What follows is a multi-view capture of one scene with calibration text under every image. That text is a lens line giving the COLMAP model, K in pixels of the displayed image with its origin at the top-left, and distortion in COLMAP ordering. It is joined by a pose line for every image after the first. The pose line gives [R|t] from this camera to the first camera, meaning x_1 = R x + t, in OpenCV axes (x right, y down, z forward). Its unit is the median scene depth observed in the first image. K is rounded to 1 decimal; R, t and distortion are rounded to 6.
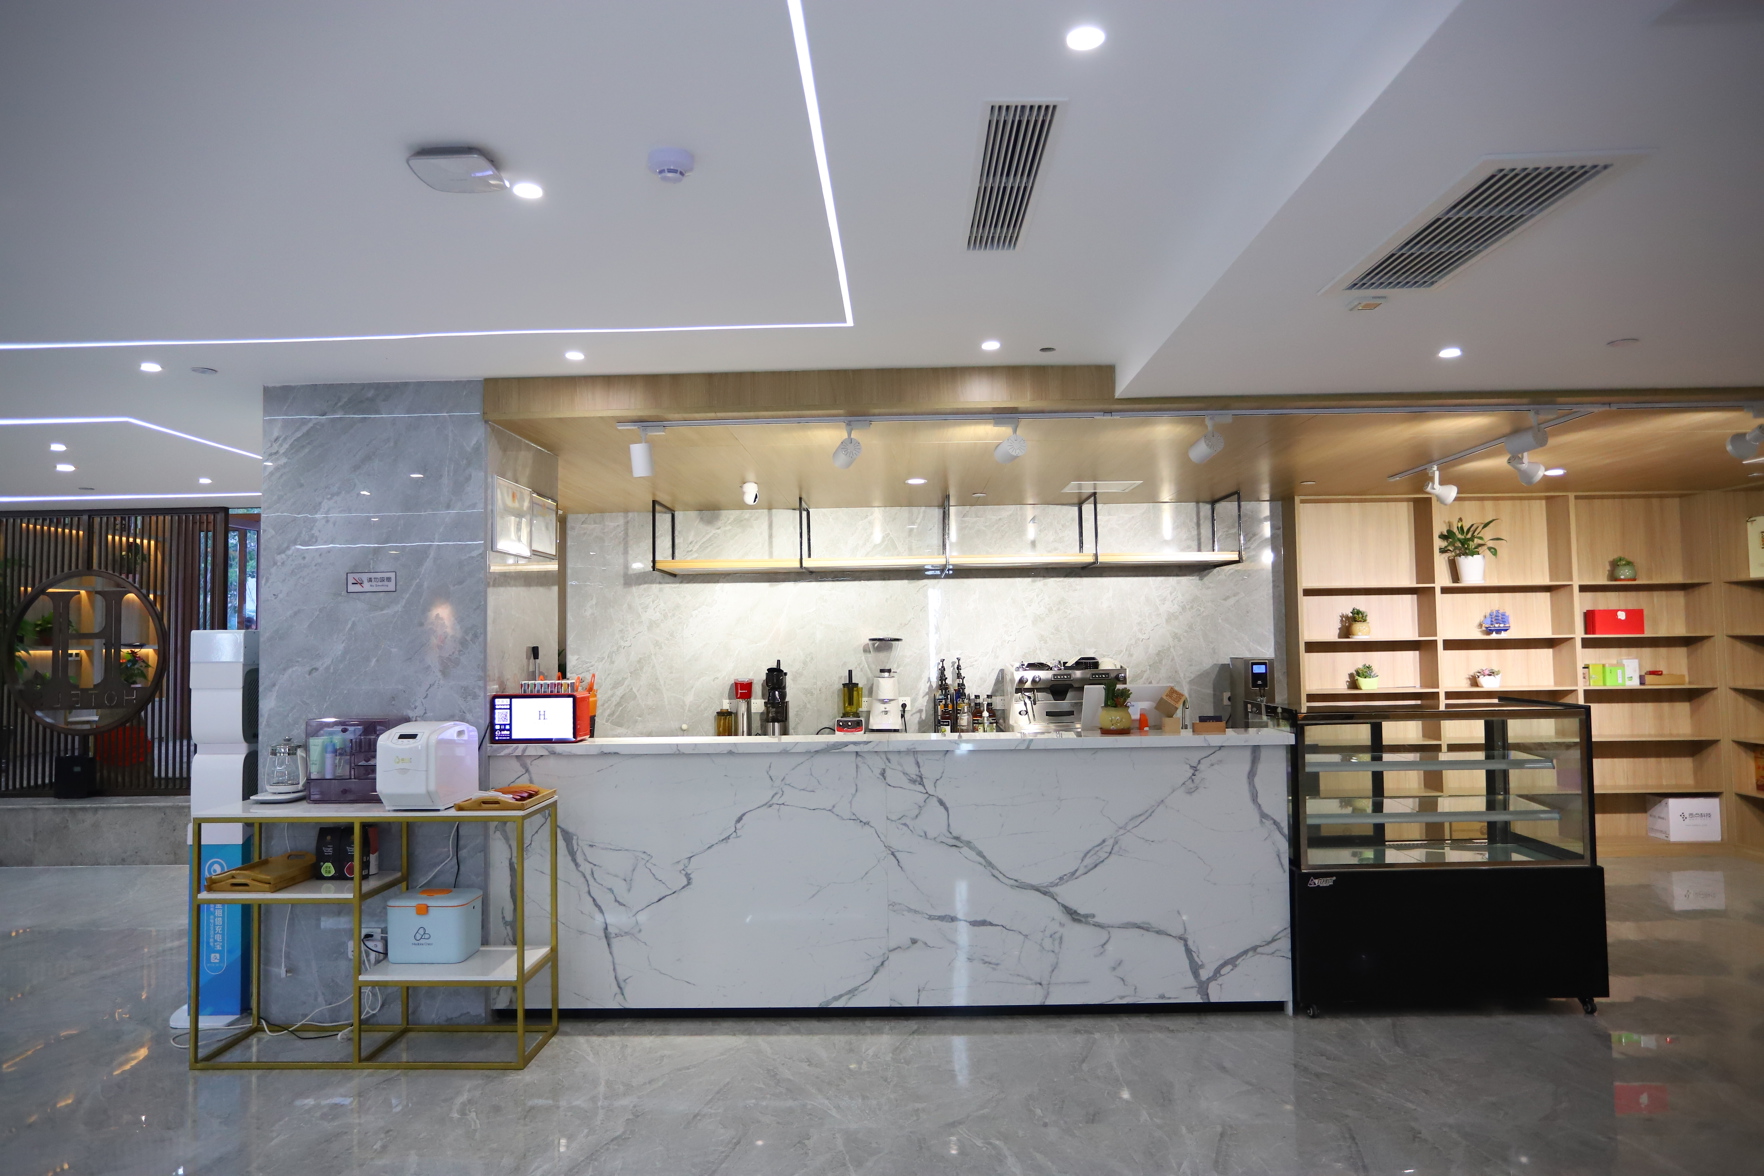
lens RADIAL K [[1116.0, 0, 883.4], [0, 1116.0, 589.9], [0, 0, 1]] dist [-0.041369, 0.019077]
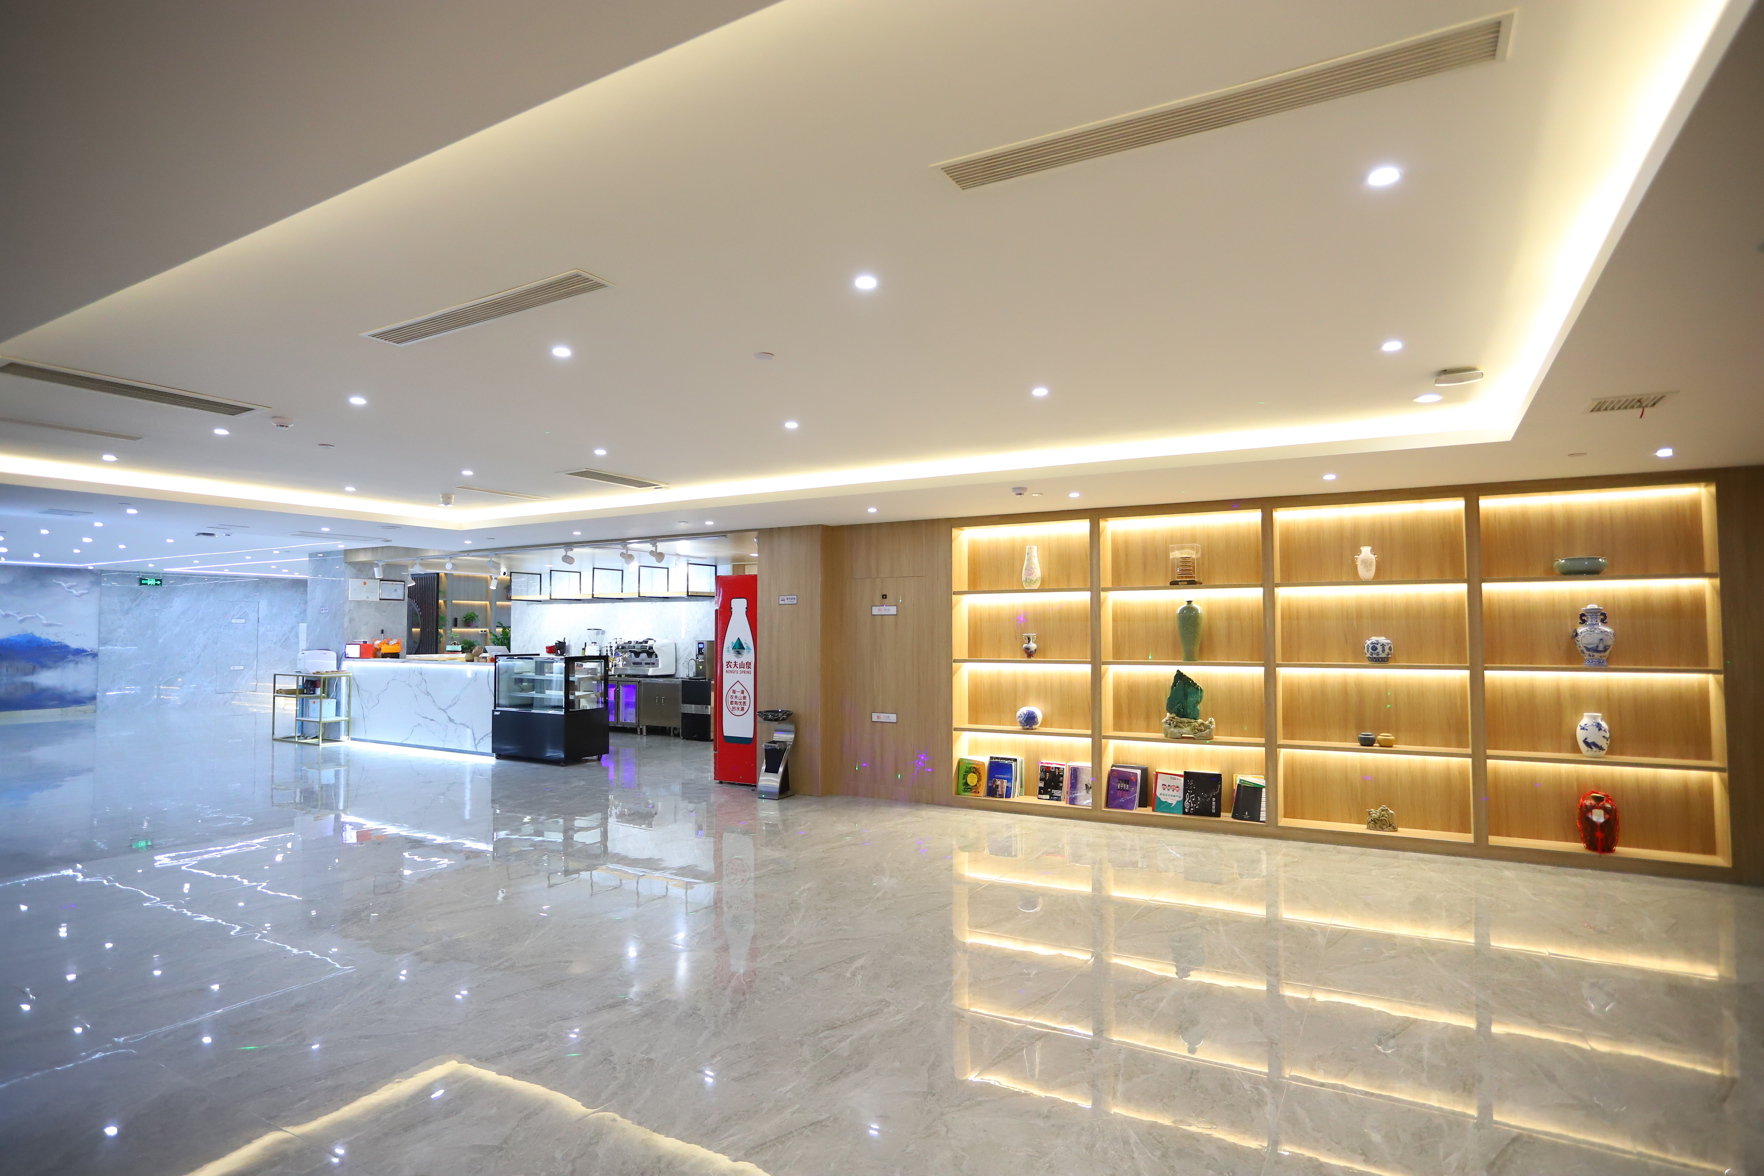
lens RADIAL K [[923.4, 0, 882.5], [0, 923.4, 590.7], [0, 0, 1]] dist [-0.046172, 0.017966]
pose [[0.876032, -0.005512, -0.482221, 2.413410], [0.008643, 0.999954, 0.004270, -0.064506], [0.482175, -0.007908, 0.876039, -0.632380]]
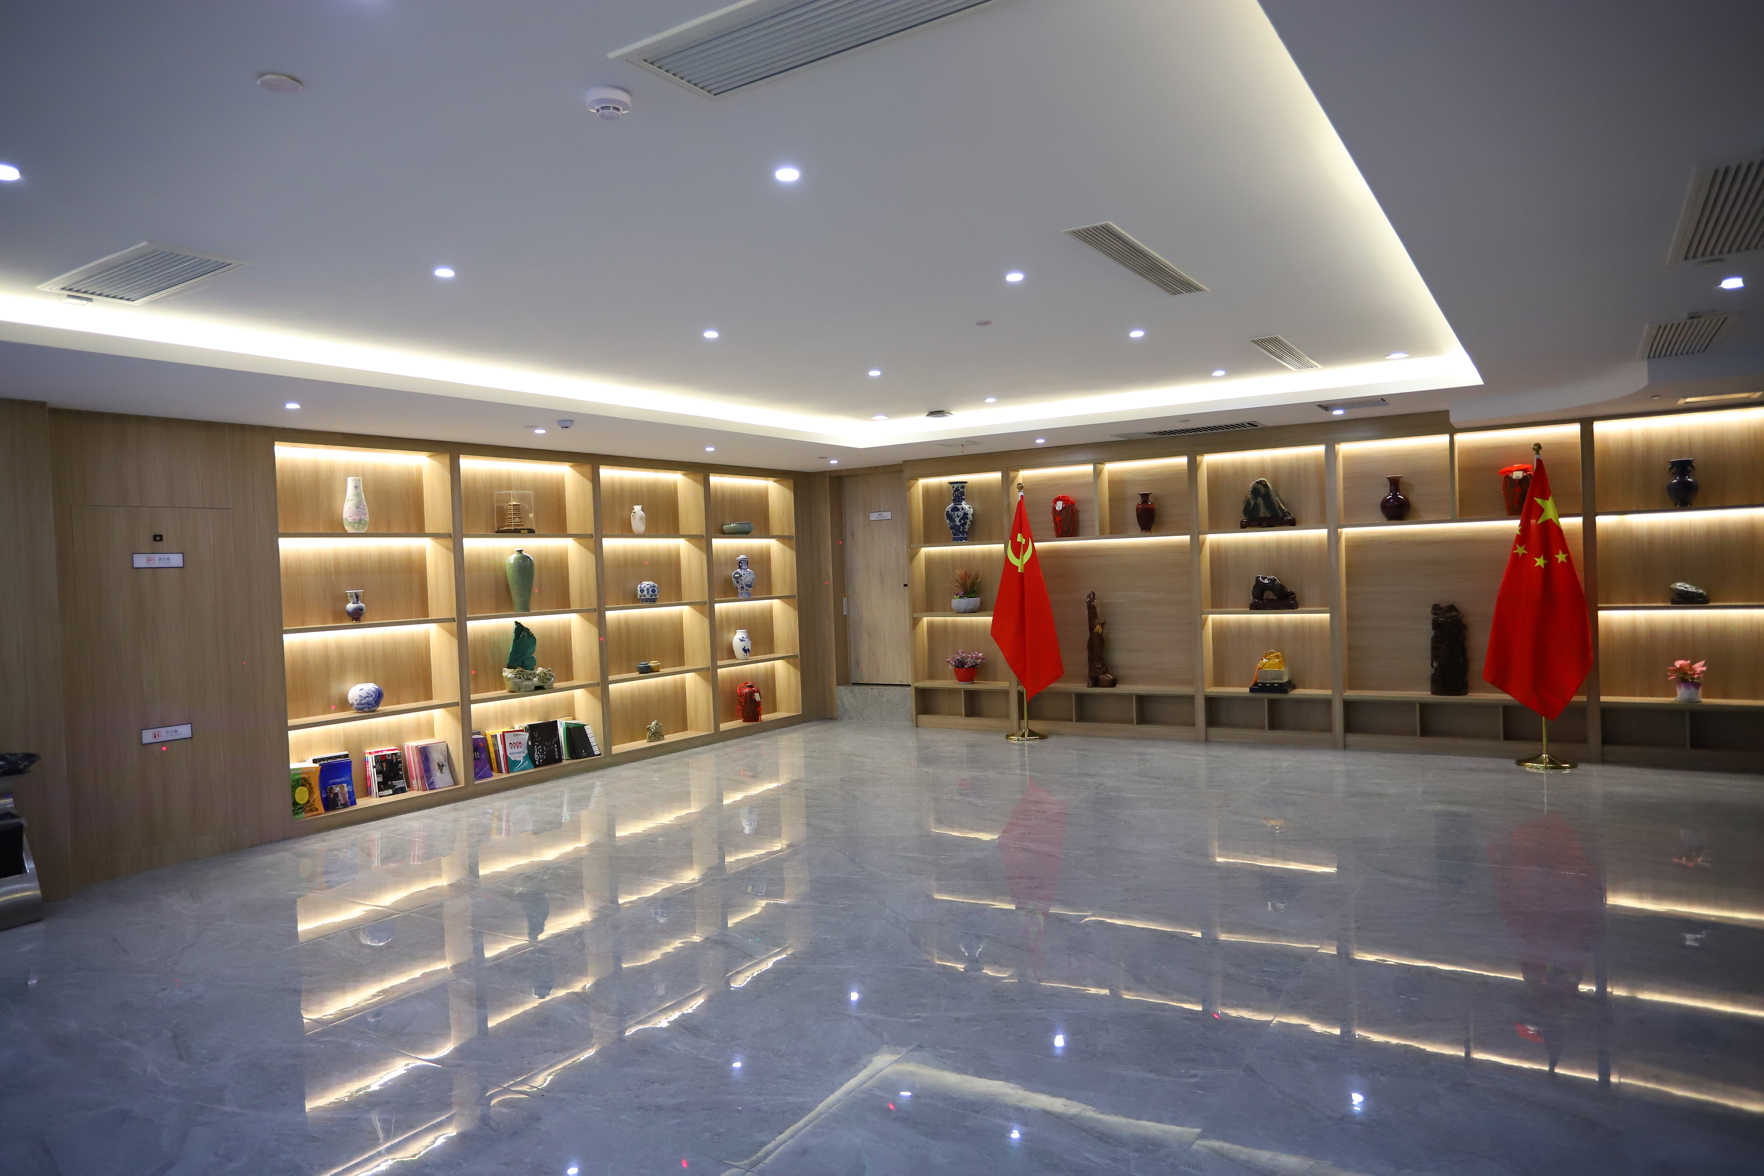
lens RADIAL K [[1116.0, 0, 870.6], [0, 1116.0, 591.9], [0, 0, 1]] dist [-0.041369, 0.019077]
pose [[0.531338, -0.021390, 0.846890, 0.820994], [-0.009360, 0.999472, 0.031117, -0.027873], [-0.847108, -0.024460, 0.530857, -0.466862]]
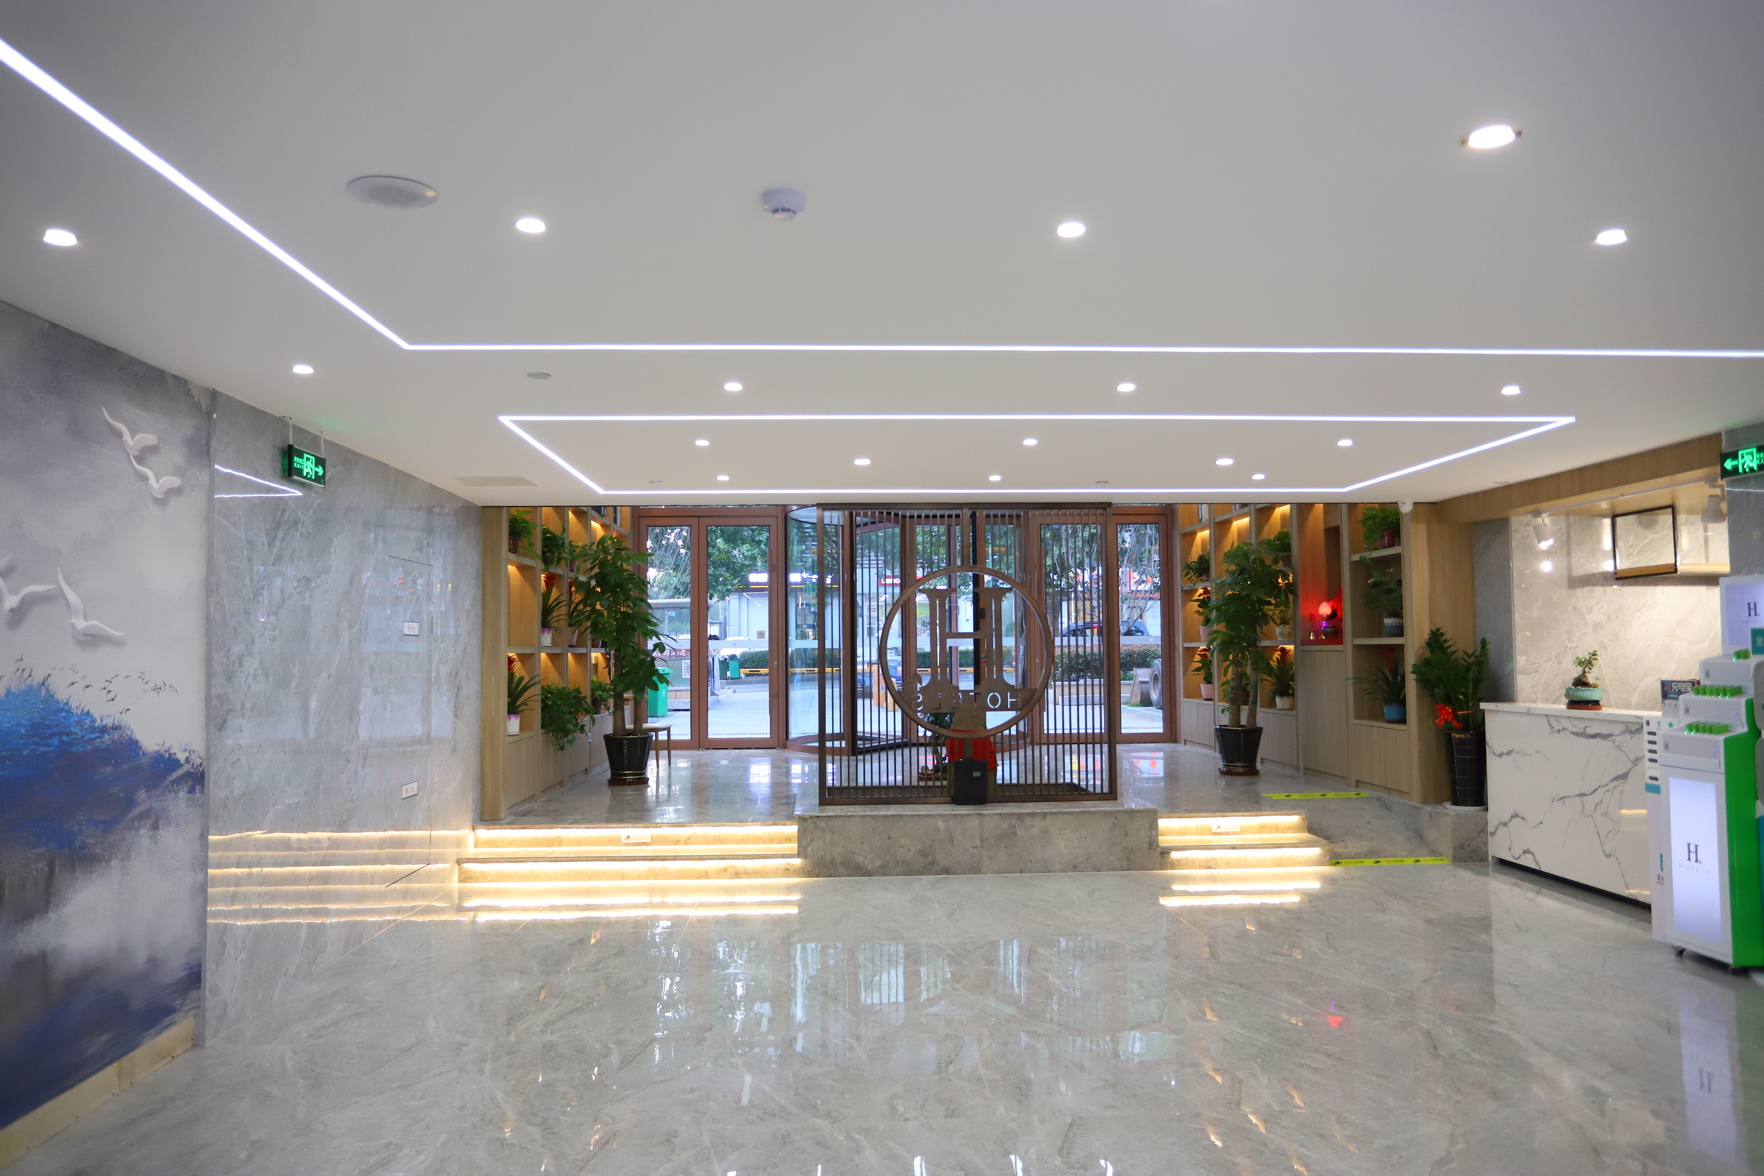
lens RADIAL K [[1194.2, 0, 898.6], [0, 1194.2, 581.4], [0, 0, 1]] dist [-0.035563, 0.024965]
pose [[0.997011, 0.010143, 0.076597, -1.611201], [-0.009110, 0.999863, -0.013822, 0.019247], [-0.076726, 0.013083, 0.996966, -0.058980]]
